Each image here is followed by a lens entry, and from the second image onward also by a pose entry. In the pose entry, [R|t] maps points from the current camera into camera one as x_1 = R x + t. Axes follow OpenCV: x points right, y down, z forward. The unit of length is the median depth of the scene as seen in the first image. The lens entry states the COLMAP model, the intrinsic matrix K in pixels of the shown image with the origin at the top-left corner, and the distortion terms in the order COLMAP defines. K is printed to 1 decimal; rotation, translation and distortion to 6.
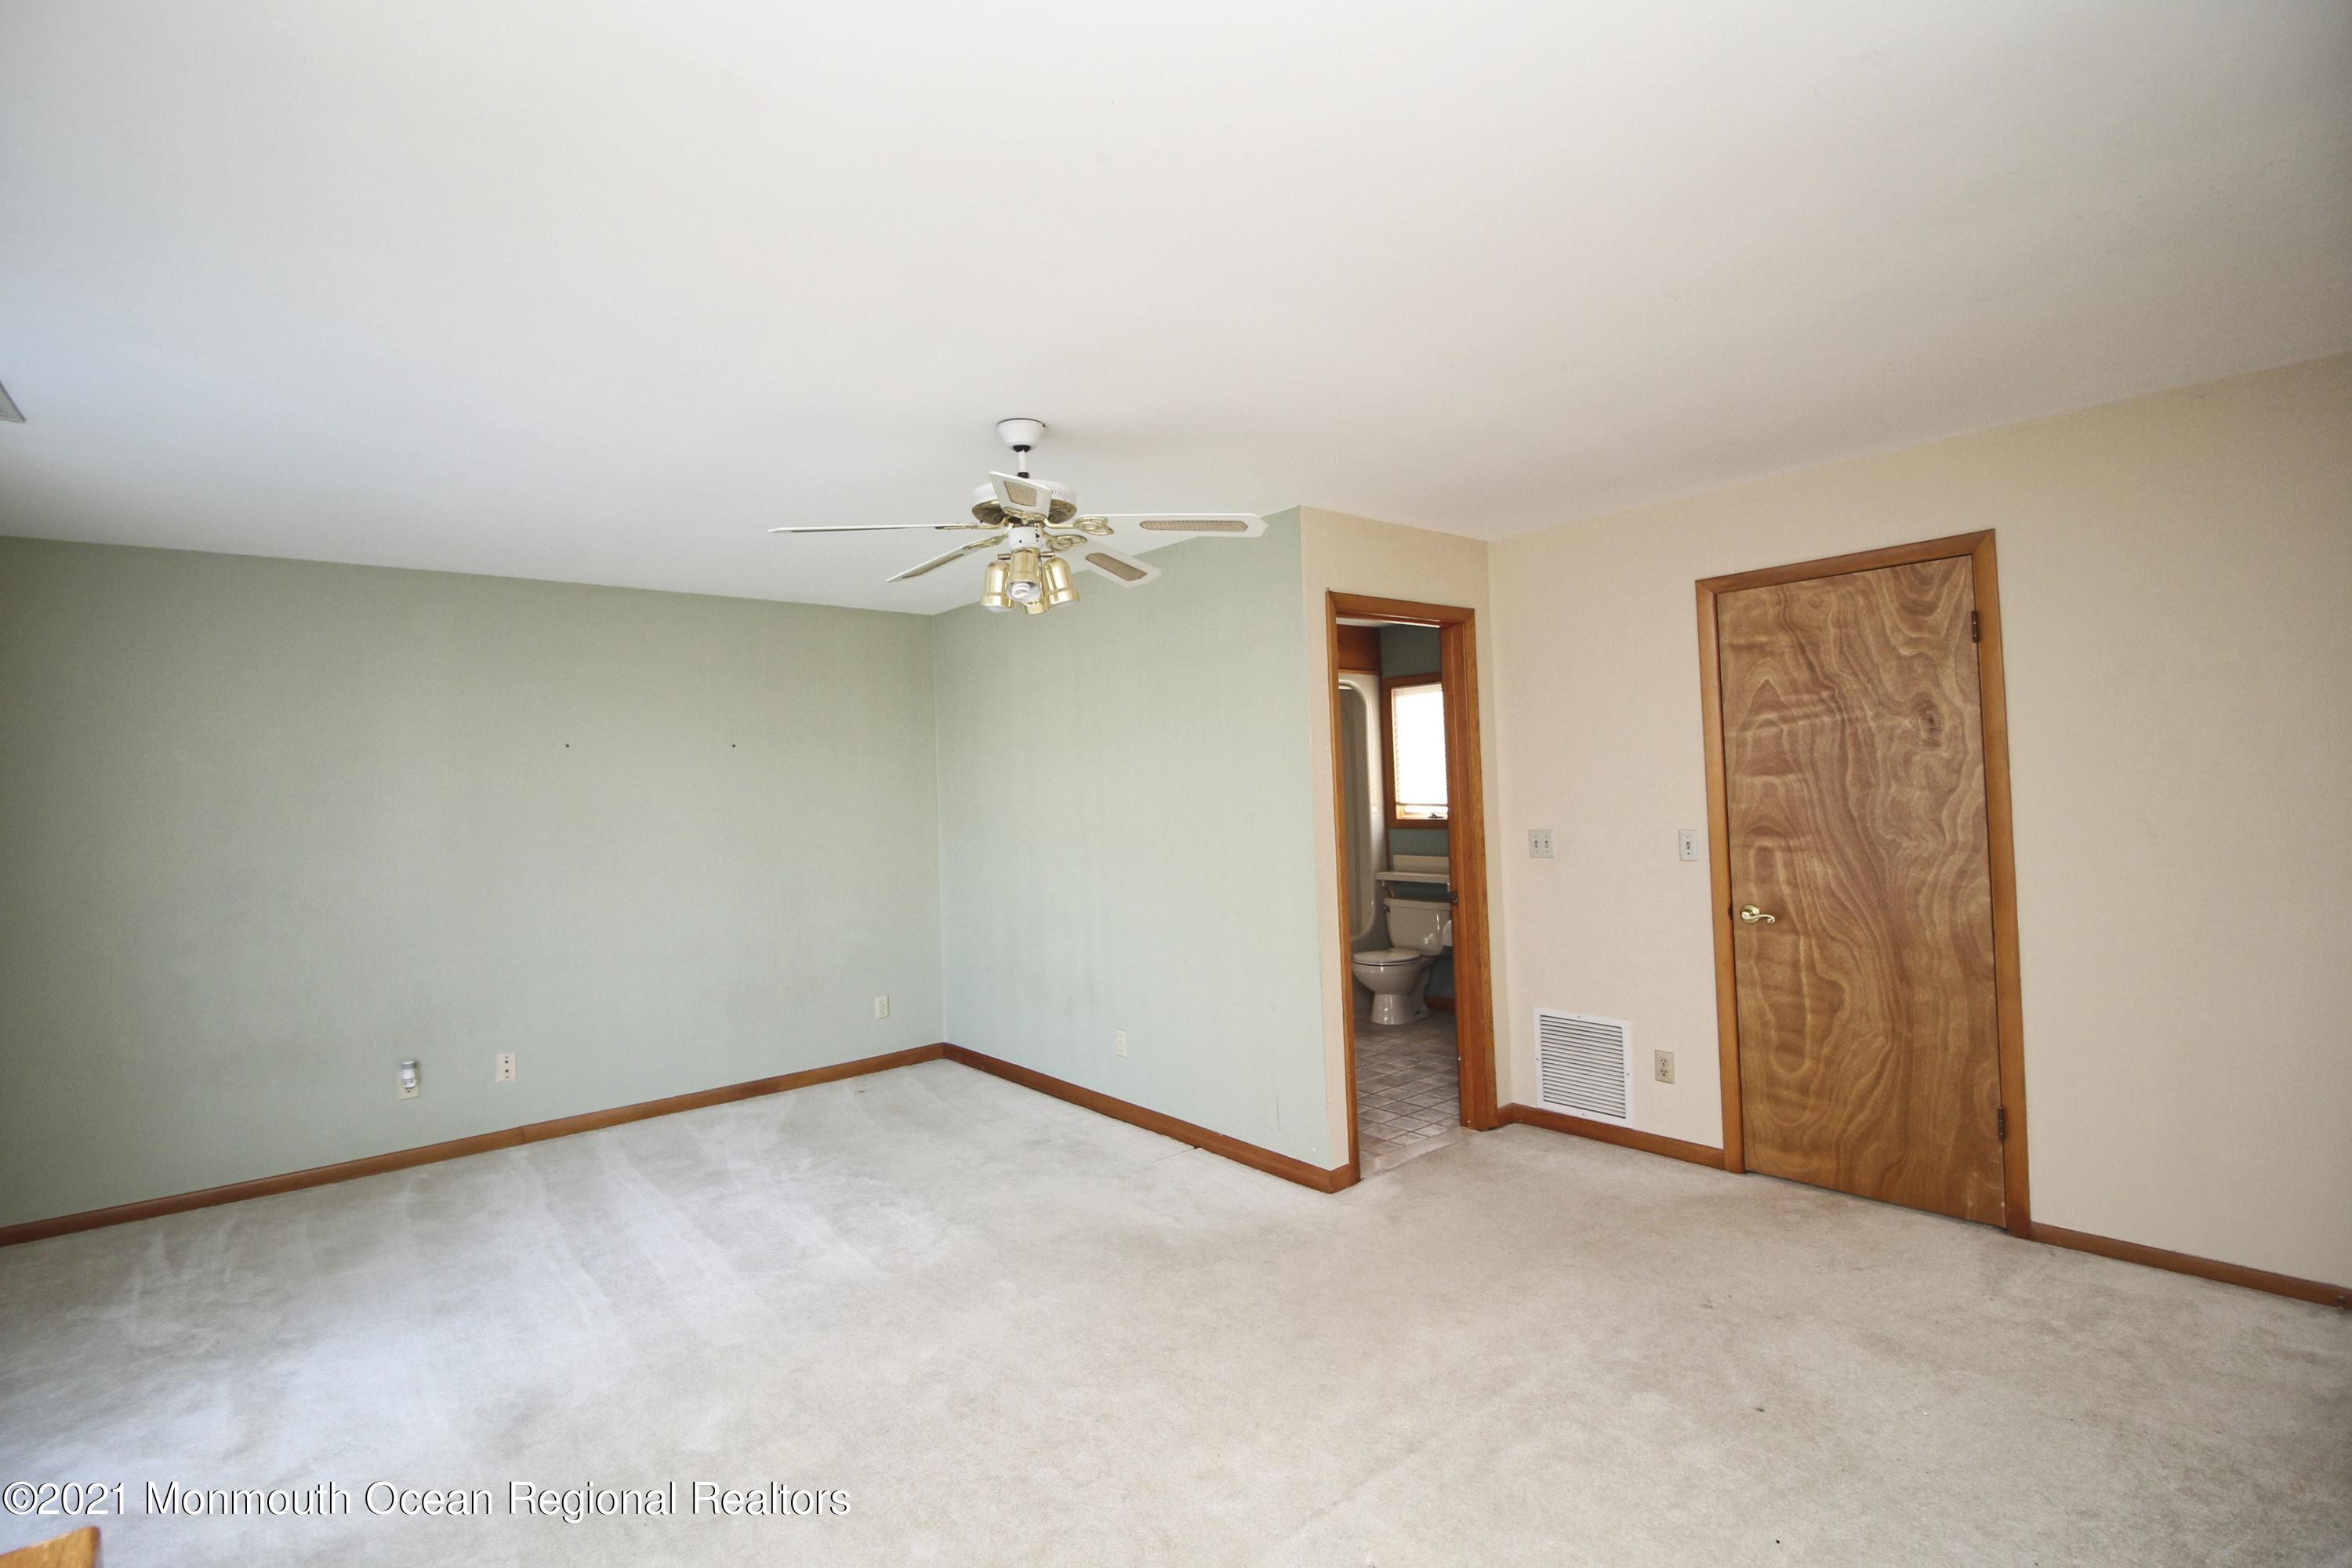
lens RADIAL K [[1089.6, 0, 1180.3], [0, 1089.6, 761.6], [0, 0, 1]] dist [-0.001870, -0.012198]
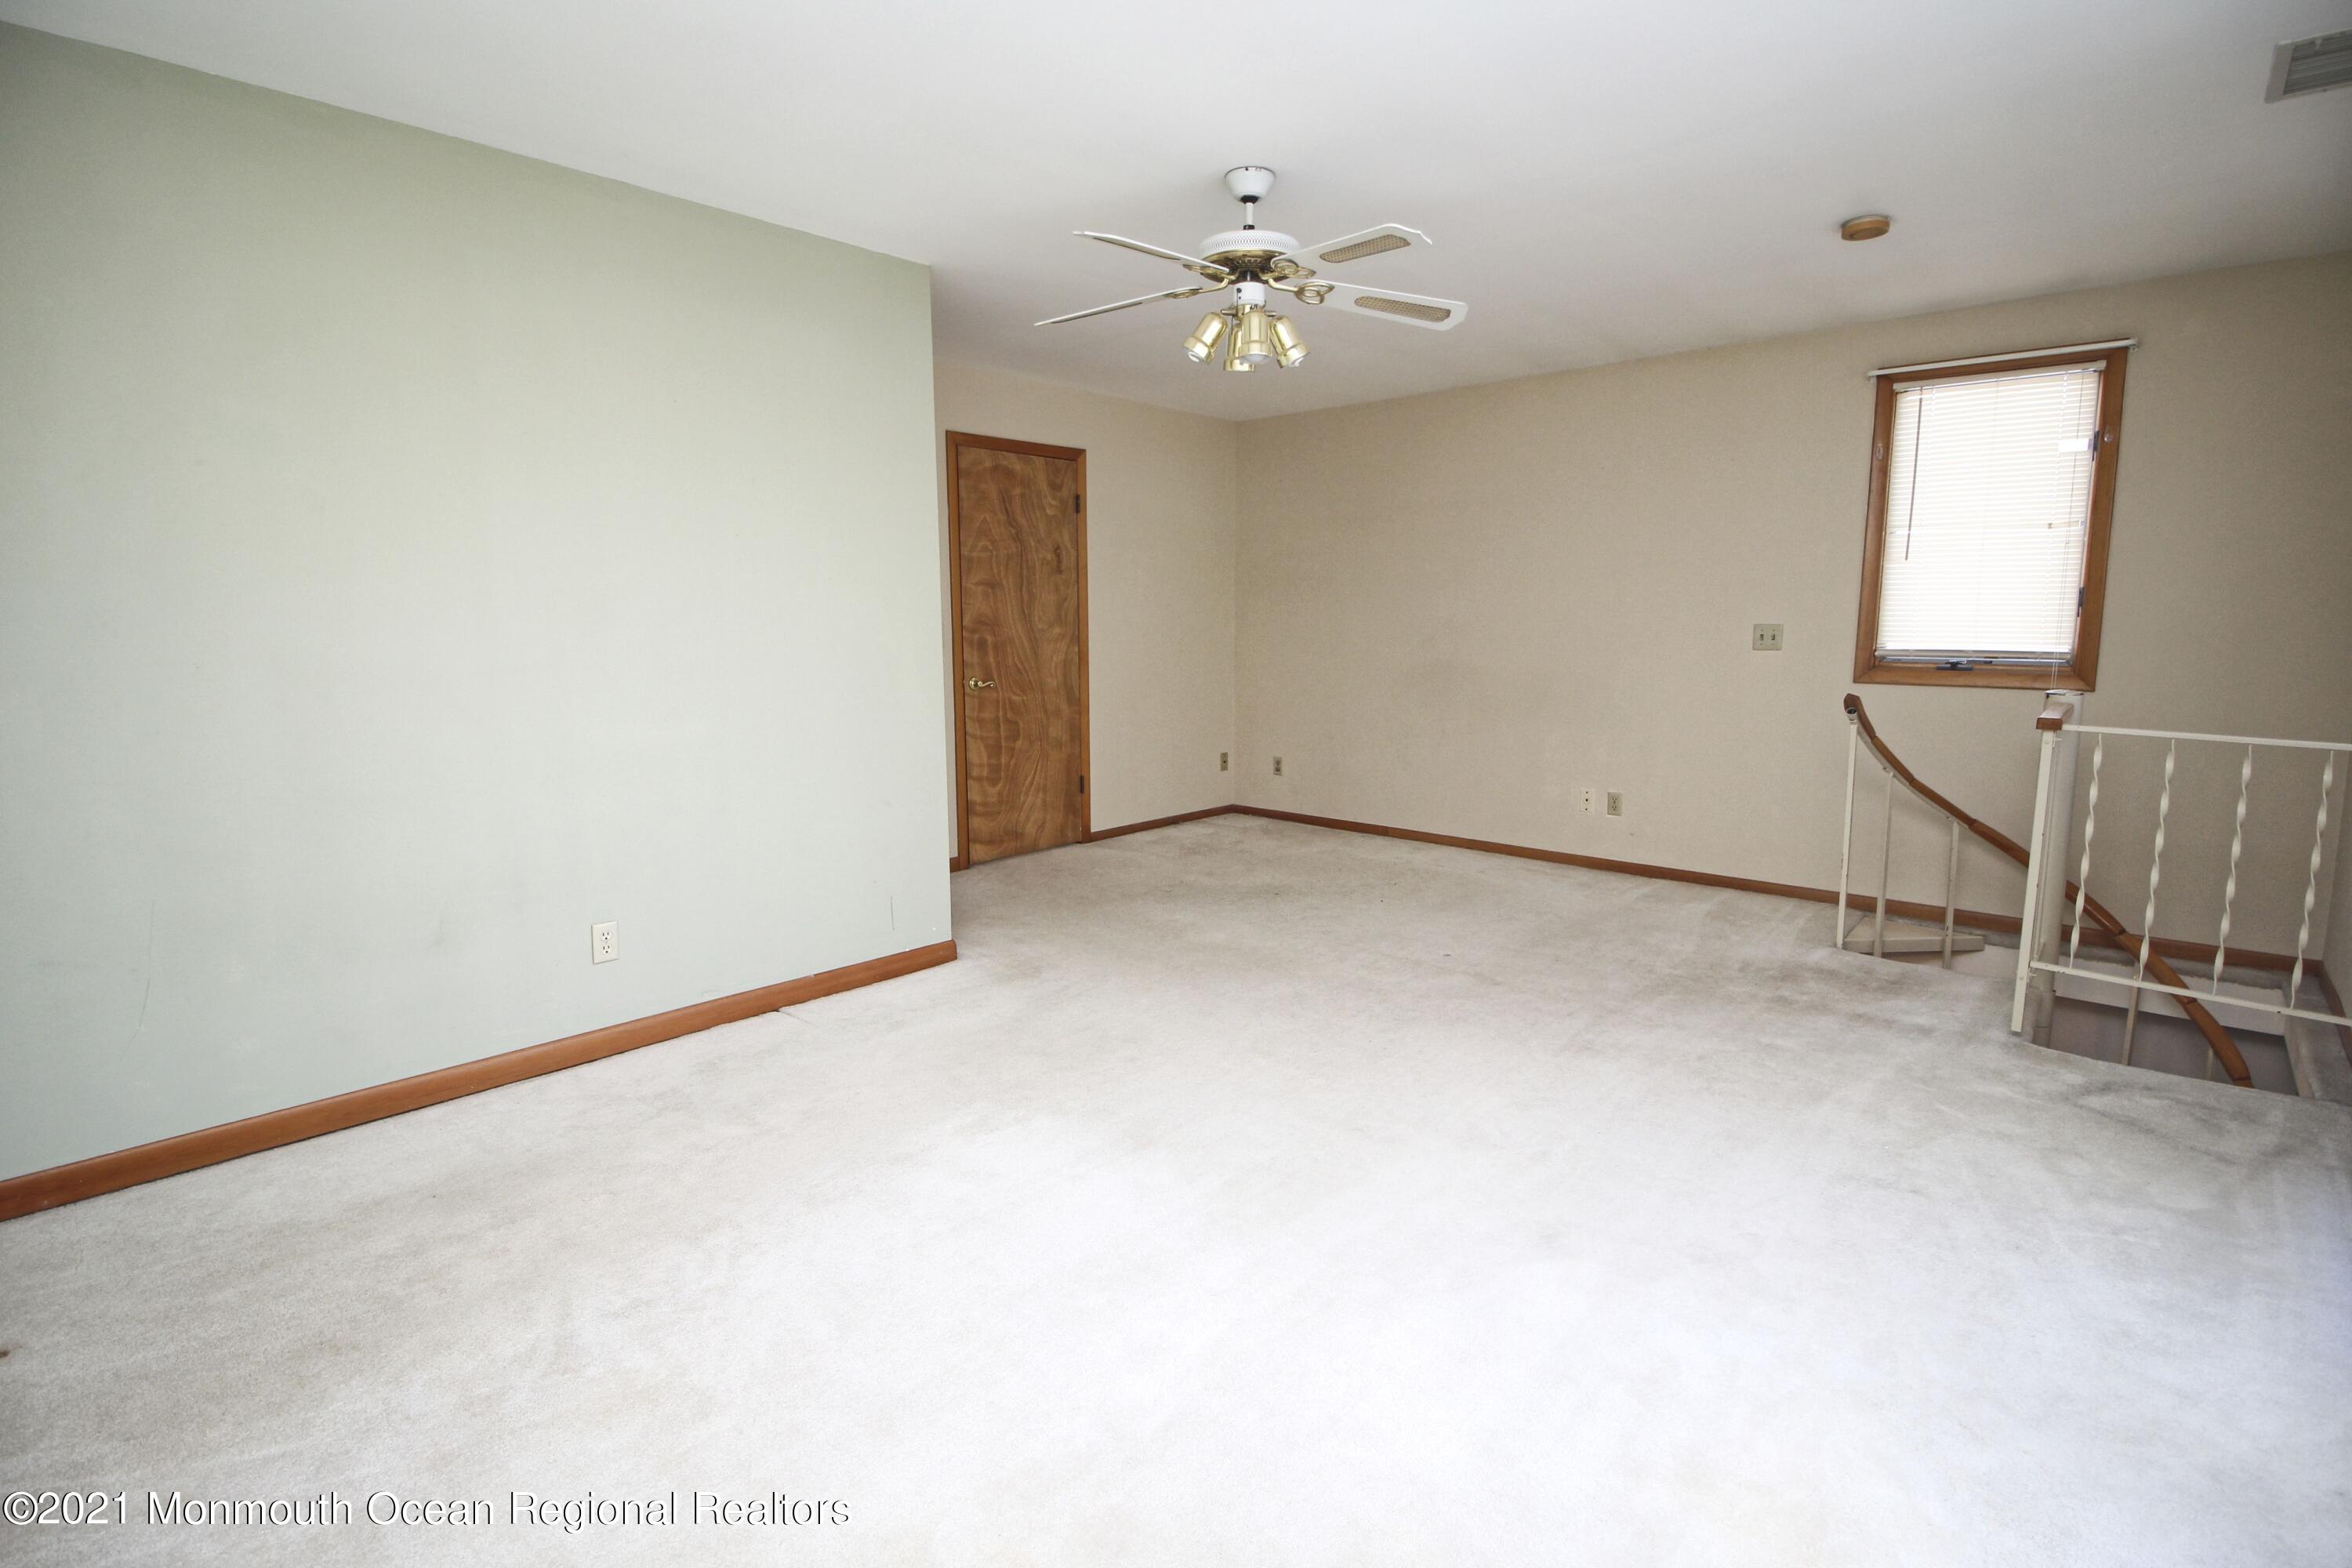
lens RADIAL K [[1089.6, 0, 1180.3], [0, 1089.6, 761.6], [0, 0, 1]] dist [-0.001870, -0.012198]
pose [[-0.120897, -0.093141, 0.988286, -1.021265], [-0.001807, 0.995607, 0.093610, 0.120376], [-0.992663, 0.009532, -0.120534, 1.020078]]
